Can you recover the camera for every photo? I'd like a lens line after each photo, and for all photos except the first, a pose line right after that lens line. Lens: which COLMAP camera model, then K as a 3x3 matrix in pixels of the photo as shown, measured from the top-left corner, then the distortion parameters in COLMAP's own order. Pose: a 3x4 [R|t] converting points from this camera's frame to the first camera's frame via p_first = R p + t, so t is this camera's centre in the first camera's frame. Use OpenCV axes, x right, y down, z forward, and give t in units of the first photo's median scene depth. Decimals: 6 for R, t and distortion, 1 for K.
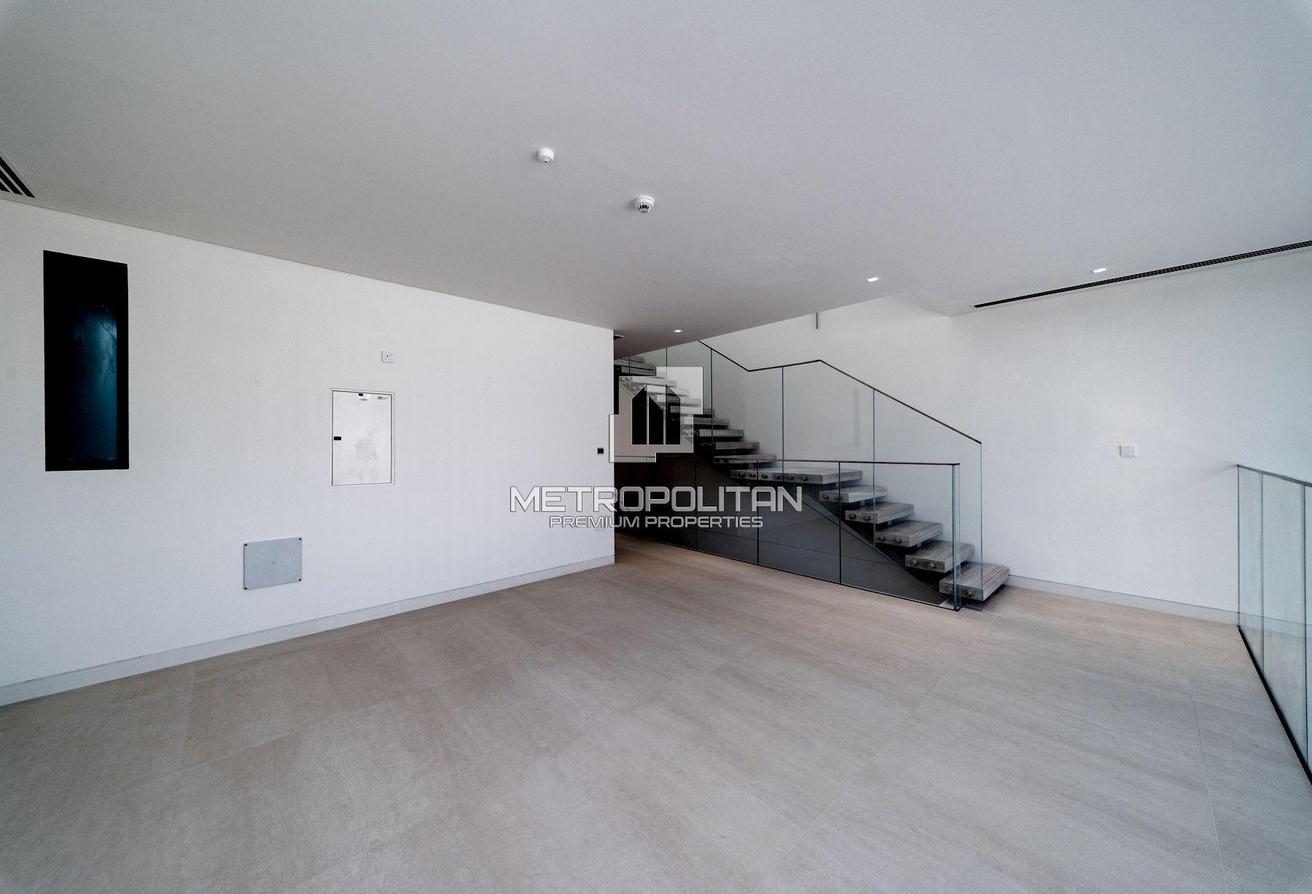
lens RADIAL K [[453.8, 0, 657.9], [0, 453.8, 445.3], [0, 0, 1]] dist [0.022862, -0.007371]
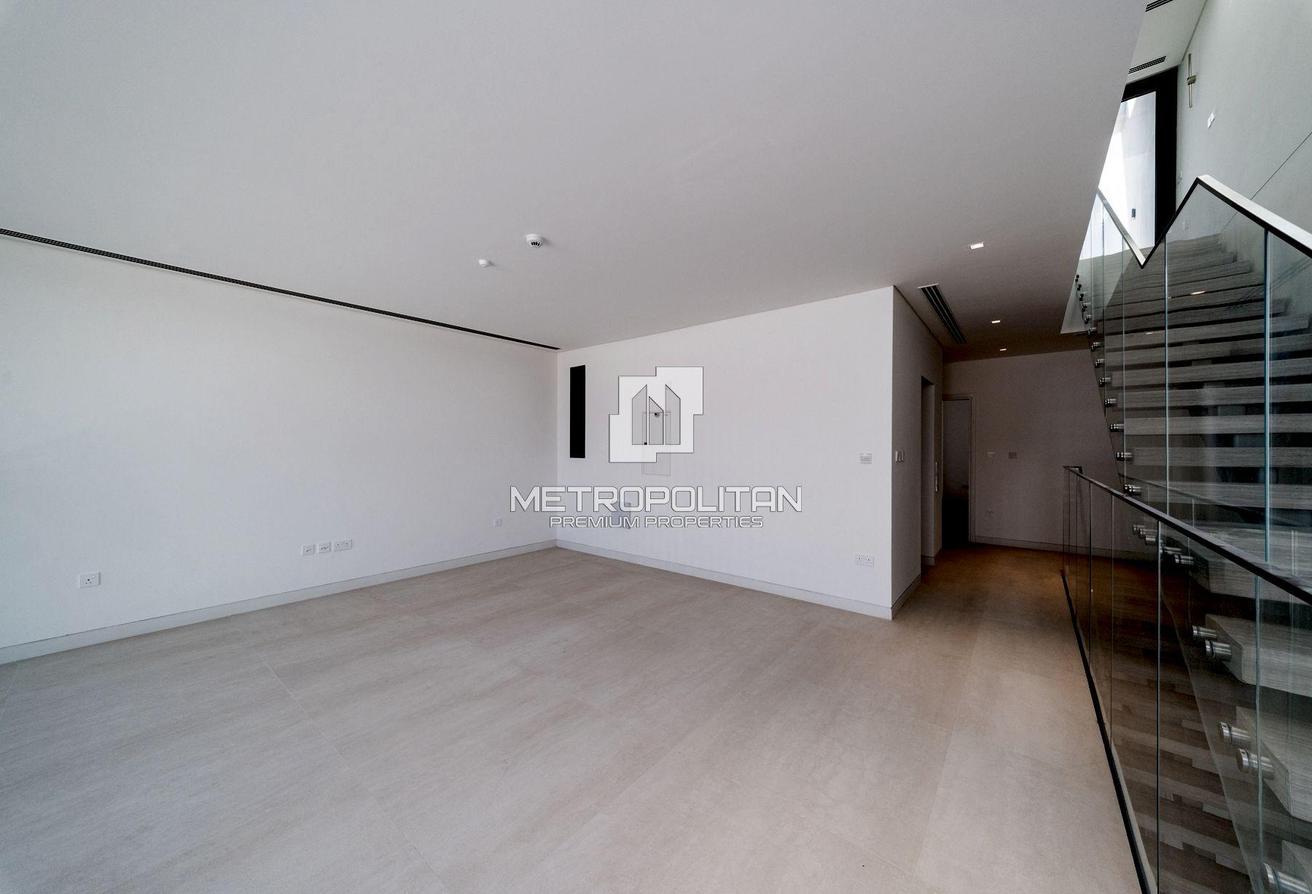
lens RADIAL K [[453.8, 0, 657.9], [0, 453.8, 445.3], [0, 0, 1]] dist [0.022862, -0.007371]
pose [[0.140520, 0.000337, -0.990078, 0.797162], [-0.006466, 0.999979, -0.000577, -0.010240], [0.990057, 0.006483, 0.140519, 0.785378]]
